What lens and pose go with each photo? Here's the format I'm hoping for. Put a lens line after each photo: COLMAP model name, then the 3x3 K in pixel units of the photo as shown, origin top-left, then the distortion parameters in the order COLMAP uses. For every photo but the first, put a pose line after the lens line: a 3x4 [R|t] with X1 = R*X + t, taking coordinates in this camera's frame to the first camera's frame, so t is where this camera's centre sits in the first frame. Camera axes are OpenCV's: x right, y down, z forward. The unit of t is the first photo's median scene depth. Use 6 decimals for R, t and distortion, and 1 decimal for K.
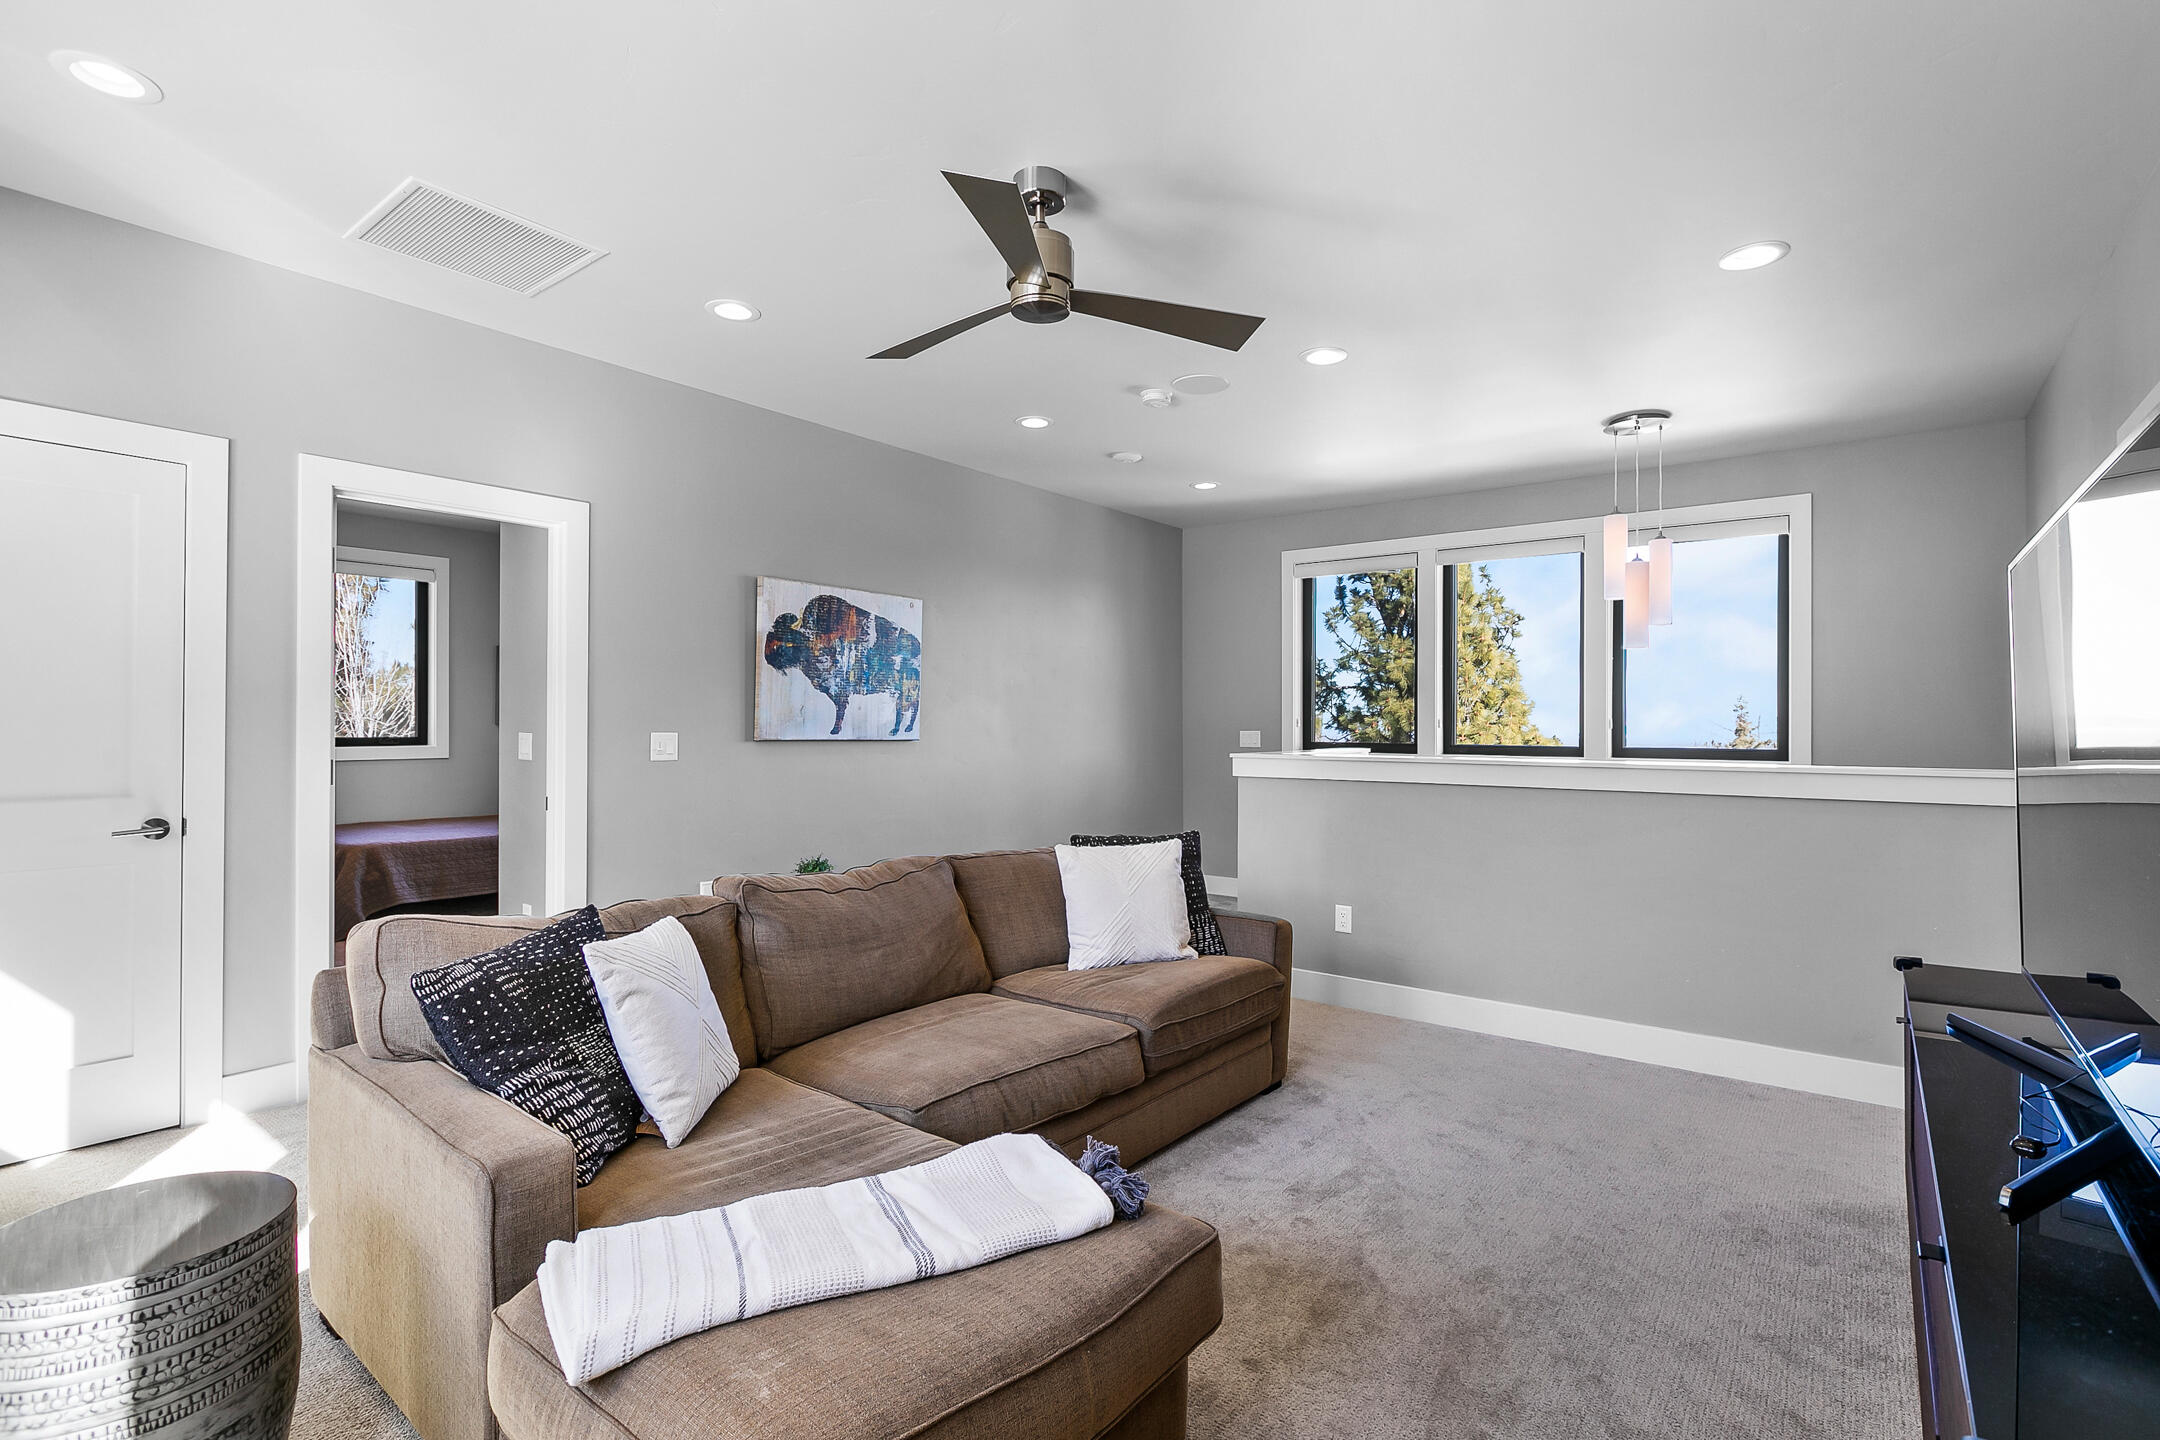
lens RADIAL K [[1022.1, 0, 1079.0], [0, 1022.1, 730.7], [0, 0, 1]] dist [-0.001408, -0.000352]
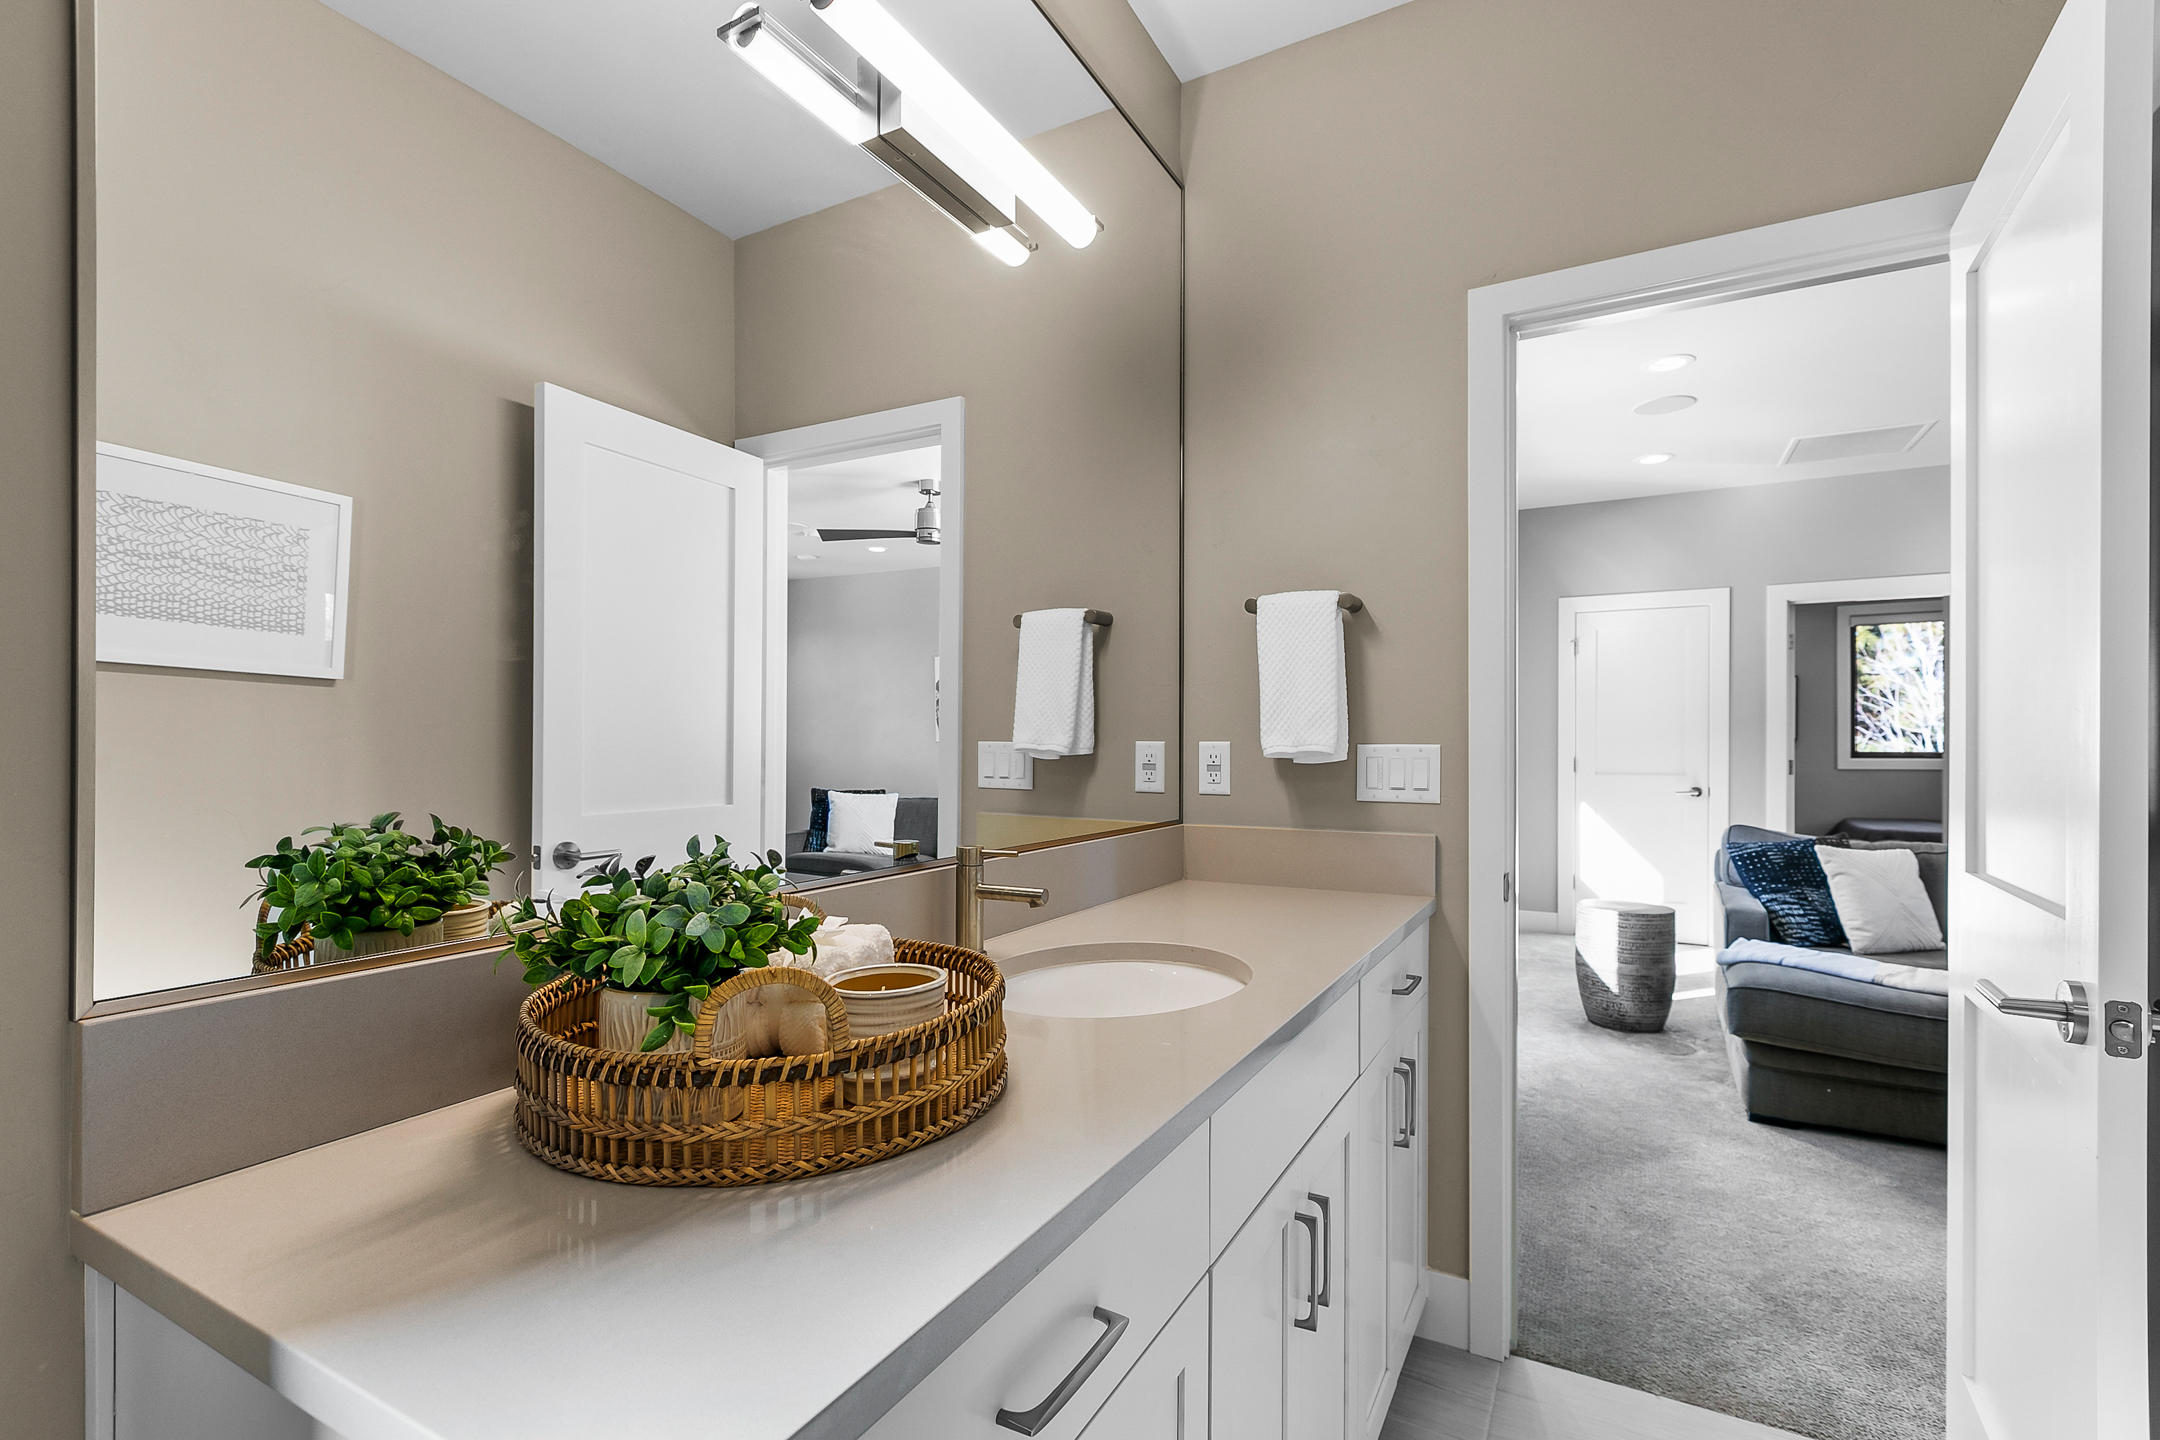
lens RADIAL K [[976.3, 0, 1058.4], [0, 976.3, 726.3], [0, 0, 1]] dist [-0.003357, -0.000620]
pose [[0.140478, -0.020996, -0.989861, 0.767566], [-0.004817, 0.999749, -0.021890, 0.015828], [0.990072, 0.007843, 0.140342, -0.474950]]
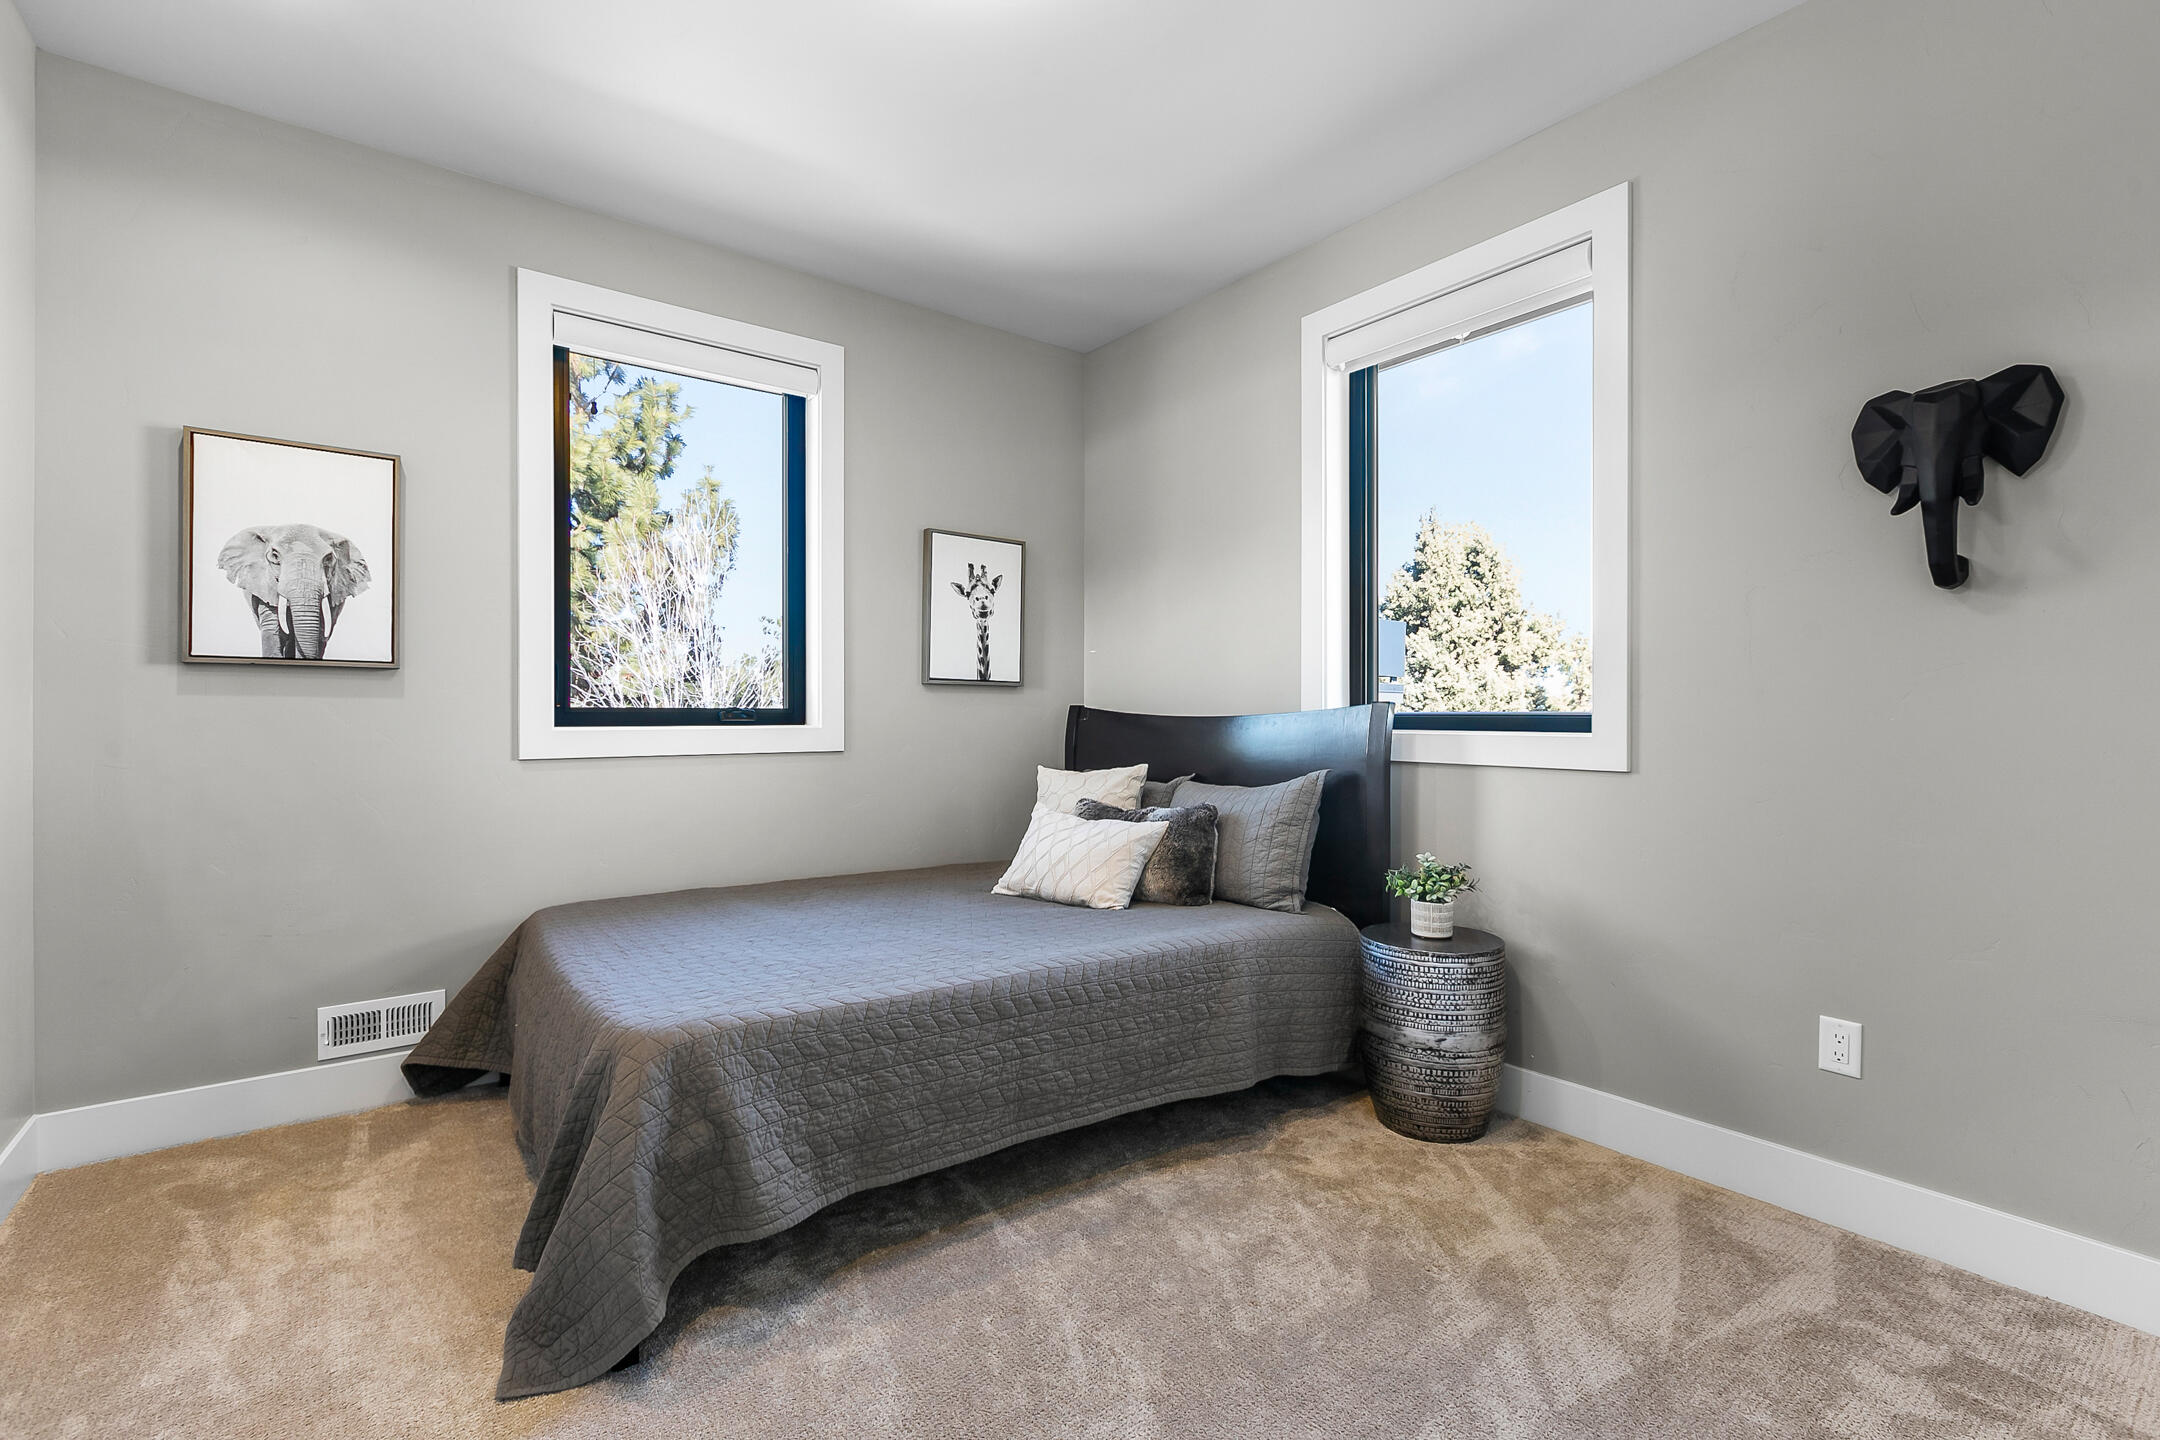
lens RADIAL K [[976.3, 0, 1058.4], [0, 976.3, 726.3], [0, 0, 1]] dist [-0.003357, -0.000620]
pose [[0.961200, -0.004288, -0.275820, -0.893875], [0.004130, 0.999991, -0.001152, 0.035540], [0.275822, -0.000031, 0.961209, 1.327678]]
